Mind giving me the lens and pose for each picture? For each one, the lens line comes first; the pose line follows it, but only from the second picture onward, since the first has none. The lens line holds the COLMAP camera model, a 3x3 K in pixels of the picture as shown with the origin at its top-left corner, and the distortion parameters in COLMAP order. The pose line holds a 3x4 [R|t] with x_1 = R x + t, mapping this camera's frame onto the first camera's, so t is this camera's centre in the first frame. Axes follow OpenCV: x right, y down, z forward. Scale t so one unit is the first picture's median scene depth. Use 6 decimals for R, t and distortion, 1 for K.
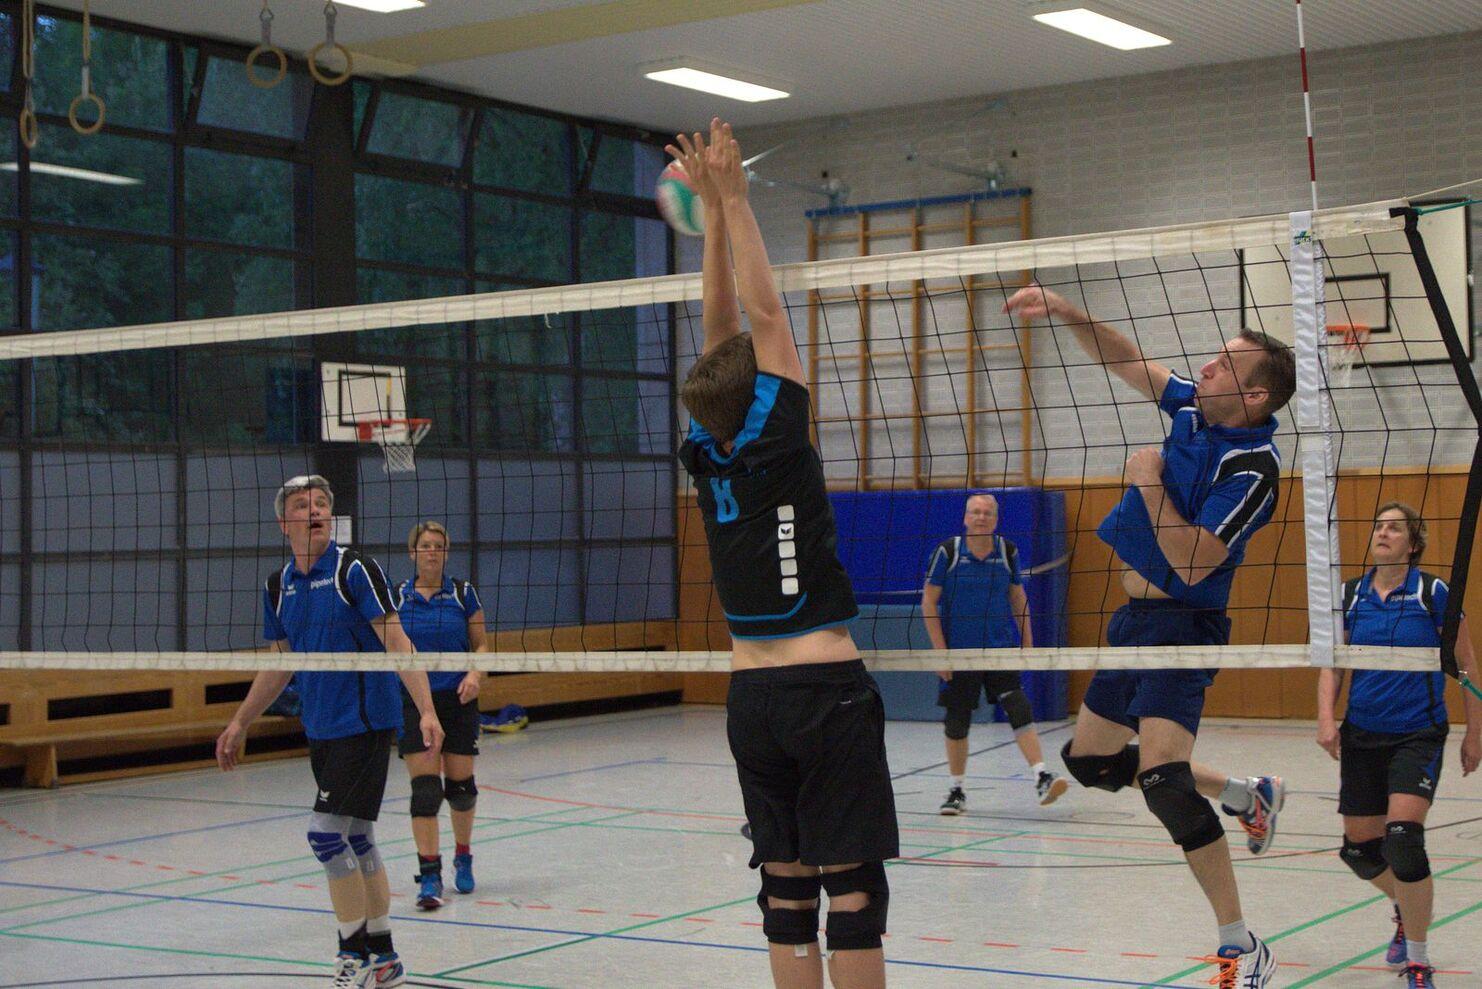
lens RADIAL K [[2417.5, 0, 905.1], [0, 2417.5, 412.8], [0, 0, 1]] dist [0.007976, 0.215588]
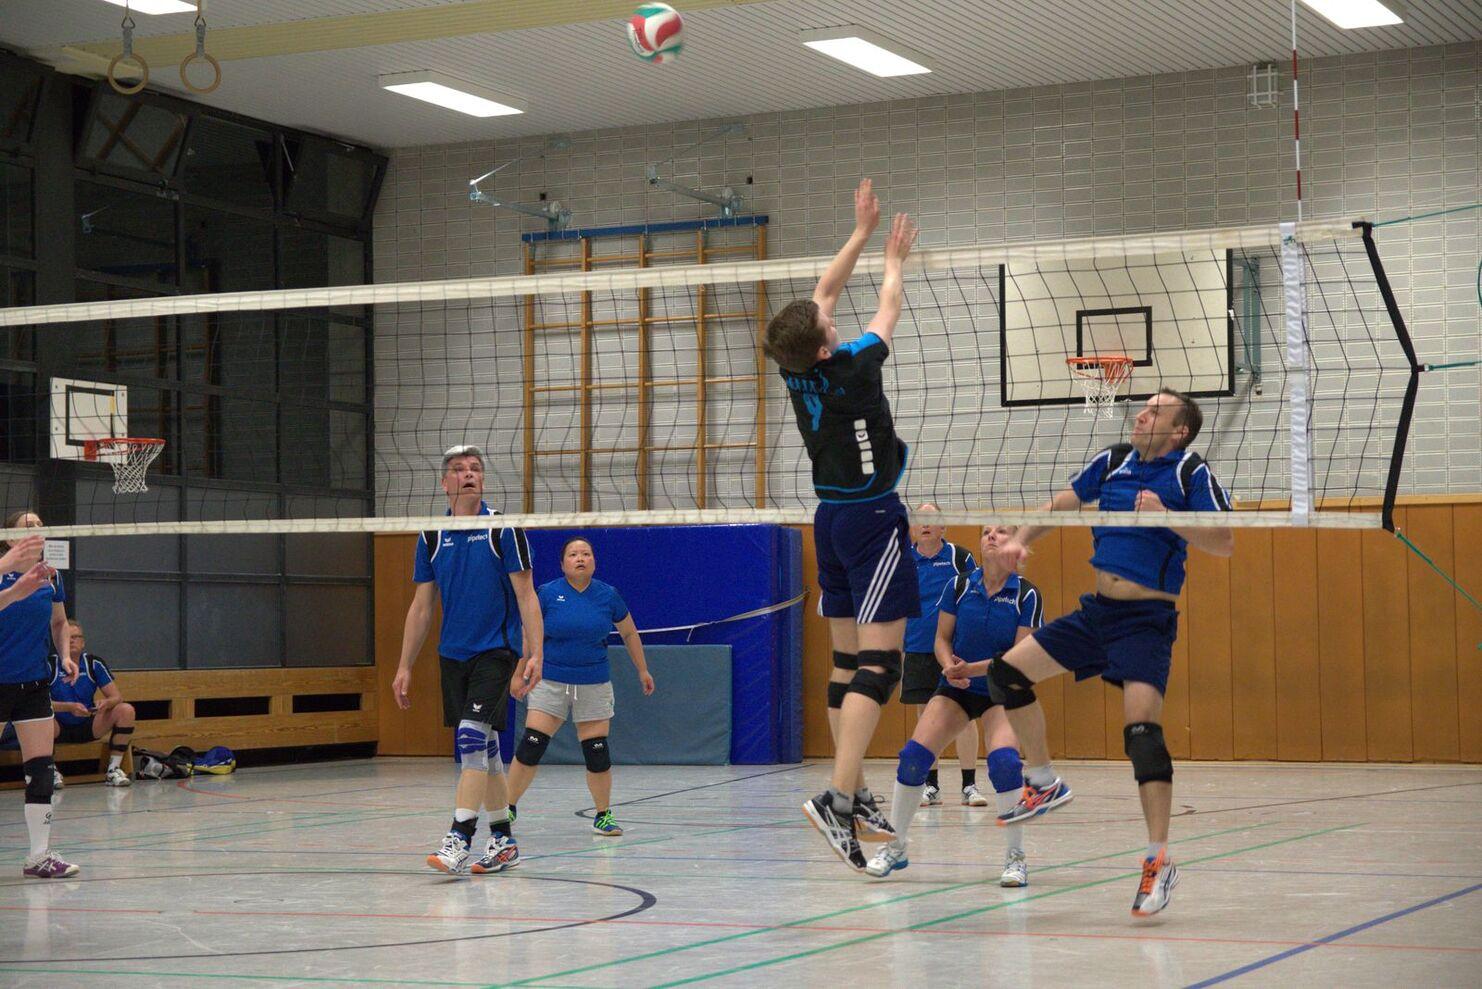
lens RADIAL K [[3109.0, 0, 741.0], [0, 3109.0, 494.5], [0, 0, 1]] dist [0.226394, 0.180286]
pose [[0.992364, 0.014343, 0.122509, -0.116224], [-0.013532, 0.999881, -0.007451, 0.029579], [-0.122602, 0.005736, 0.992439, -0.249738]]
